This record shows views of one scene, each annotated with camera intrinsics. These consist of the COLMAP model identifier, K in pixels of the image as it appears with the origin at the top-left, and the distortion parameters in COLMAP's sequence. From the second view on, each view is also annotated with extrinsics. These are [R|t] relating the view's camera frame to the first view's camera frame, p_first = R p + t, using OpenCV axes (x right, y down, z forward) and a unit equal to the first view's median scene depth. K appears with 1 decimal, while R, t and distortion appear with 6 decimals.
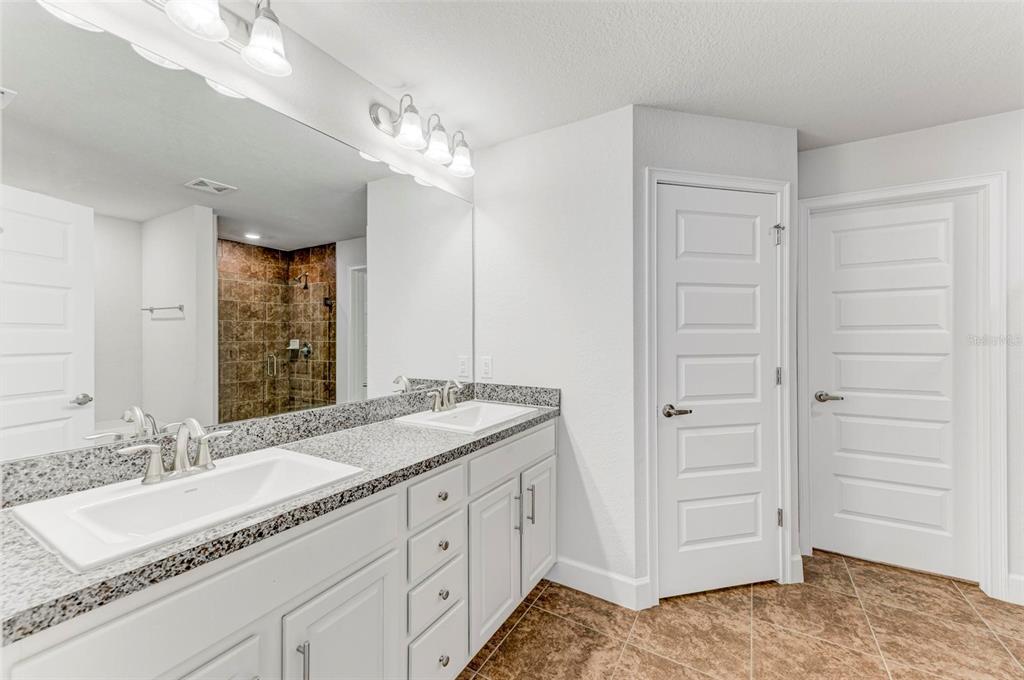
lens RADIAL K [[404.1, 0, 512.0], [0, 404.1, 340.0], [0, 0, 1]] dist [0.016009, -0.004458]
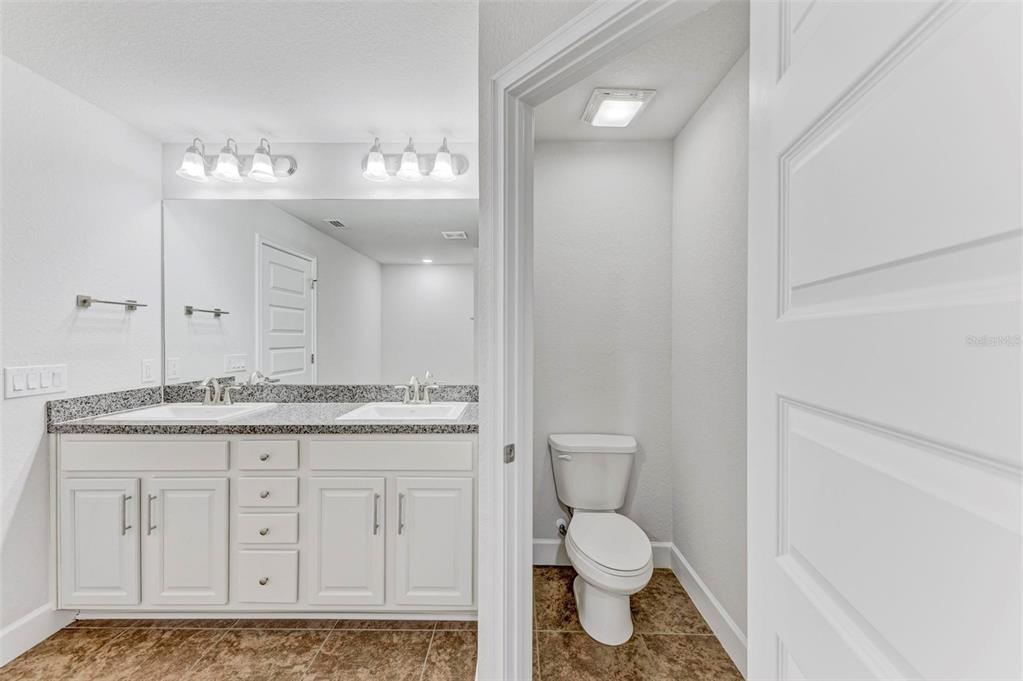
lens RADIAL K [[393.2, 0, 511.5], [0, 393.2, 340.5], [0, 0, 1]] dist [0.015693, -0.005281]
pose [[0.502287, 0.006023, -0.864680, 1.125311], [-0.006990, 0.999971, 0.002905, -0.004687], [0.864673, 0.004585, 0.502315, 0.870304]]
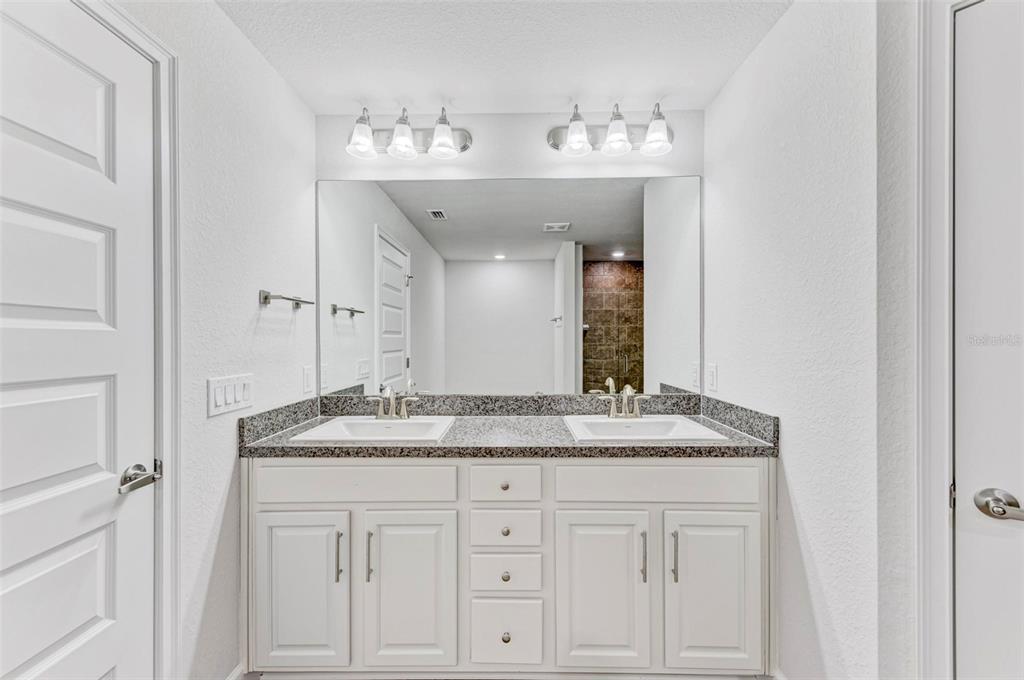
lens RADIAL K [[404.1, 0, 512.0], [0, 404.1, 340.0], [0, 0, 1]] dist [0.016009, -0.004458]
pose [[0.500333, 0.000344, -0.865833, 0.650202], [-0.003692, 0.999992, -0.001736, -0.004015], [0.865825, 0.004065, 0.500330, 0.390853]]
